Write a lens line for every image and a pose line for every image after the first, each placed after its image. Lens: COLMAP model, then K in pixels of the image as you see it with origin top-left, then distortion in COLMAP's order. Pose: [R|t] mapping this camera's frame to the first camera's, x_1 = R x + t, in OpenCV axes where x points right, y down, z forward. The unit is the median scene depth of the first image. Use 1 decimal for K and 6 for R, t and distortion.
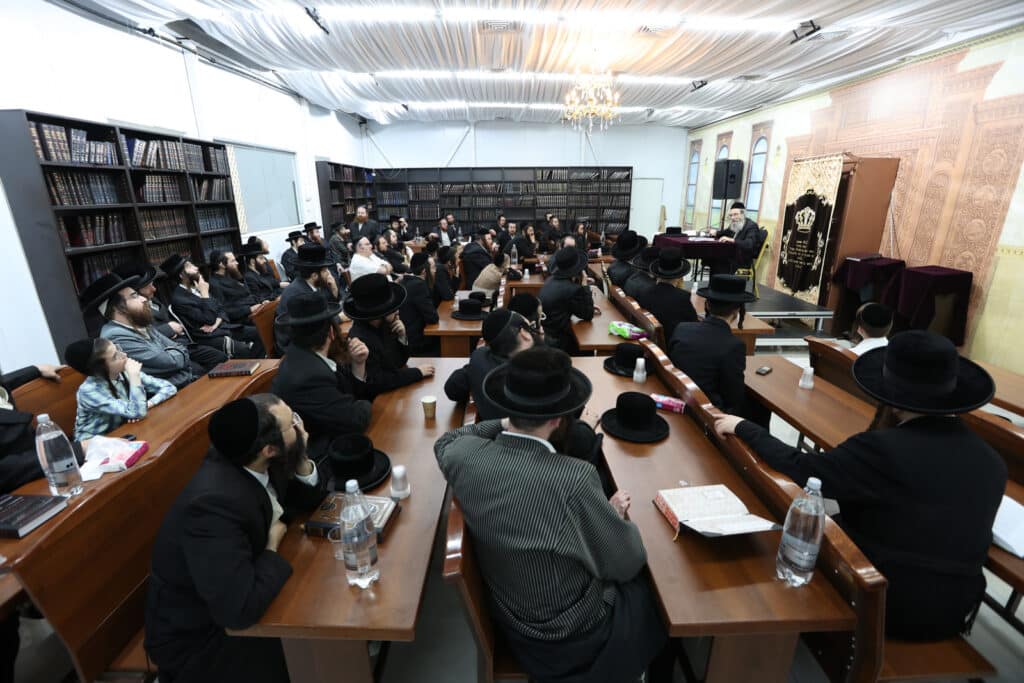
lens RADIAL K [[489.4, 0, 485.7], [0, 489.4, 345.7], [0, 0, 1]] dist [-0.043847, 0.015539]
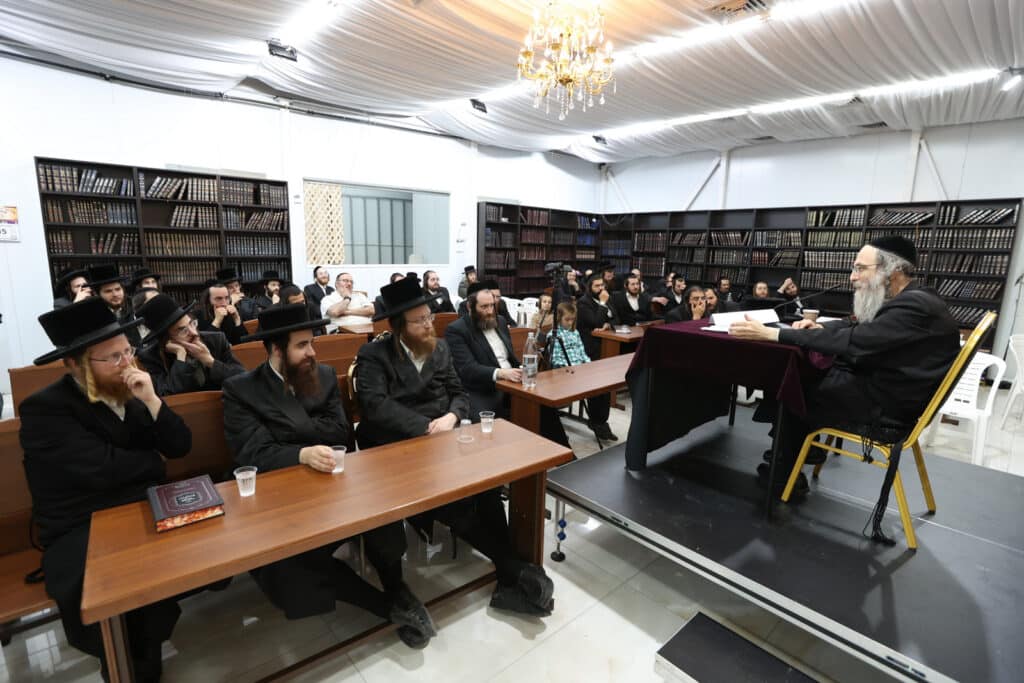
lens RADIAL K [[489.4, 0, 502.7], [0, 489.4, 338.8], [0, 0, 1]] dist [-0.043847, 0.015539]
pose [[0.652800, 0.159988, -0.740443, 0.334029], [-0.259847, 0.965433, -0.020488, -0.086768], [0.711570, 0.205776, 0.671807, 0.336814]]
